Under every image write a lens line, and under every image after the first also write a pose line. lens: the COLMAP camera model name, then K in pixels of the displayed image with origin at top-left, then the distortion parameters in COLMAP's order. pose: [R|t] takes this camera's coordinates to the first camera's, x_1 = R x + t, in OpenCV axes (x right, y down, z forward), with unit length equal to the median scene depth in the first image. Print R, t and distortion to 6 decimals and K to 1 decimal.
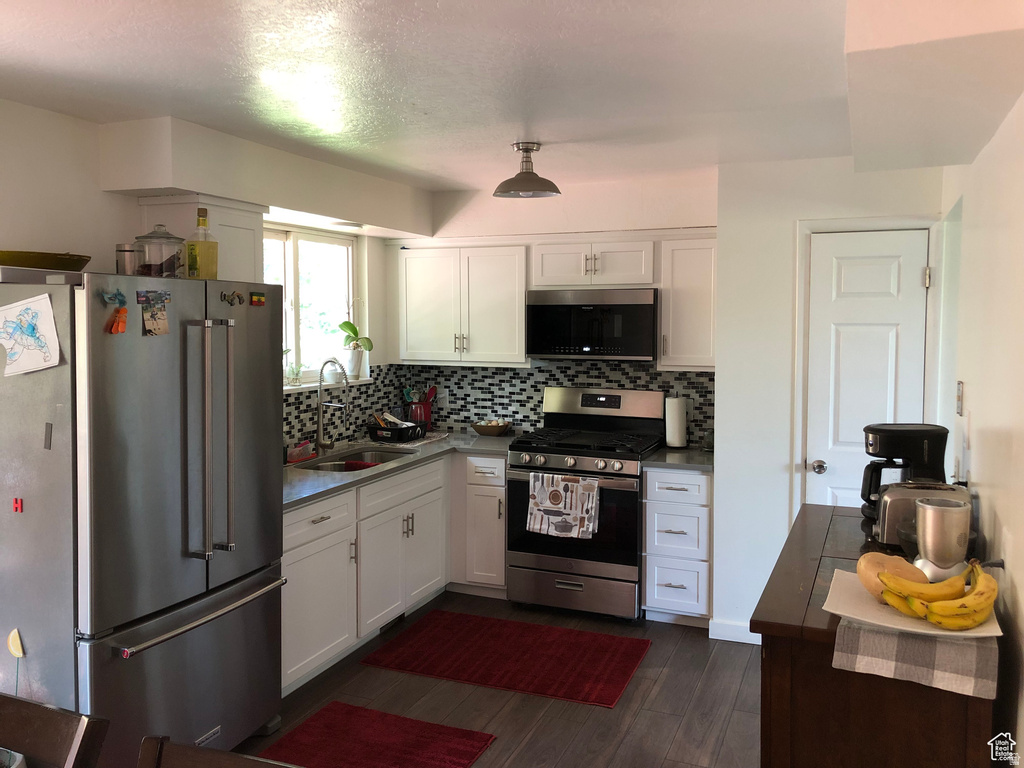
lens RADIAL K [[846.9, 0, 509.7], [0, 846.9, 379.5], [0, 0, 1]] dist [0.015753, 0.000378]
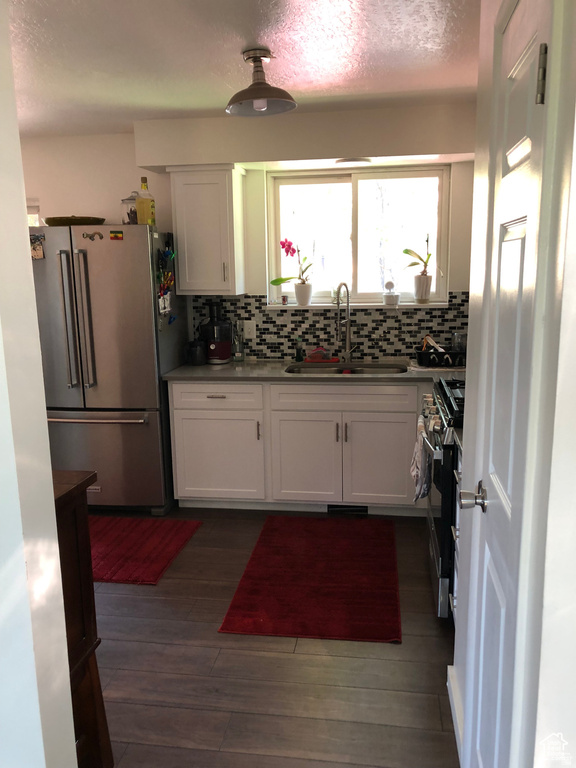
lens RADIAL K [[635.2, 0, 285.3], [0, 635.2, 385.6], [0, 0, 1]] dist [0.015753, 0.000378]
pose [[0.227426, 0.165409, -0.959644, 0.639275], [-0.053762, 0.986098, 0.157228, -0.016212], [0.972310, 0.015834, 0.233156, 0.707390]]
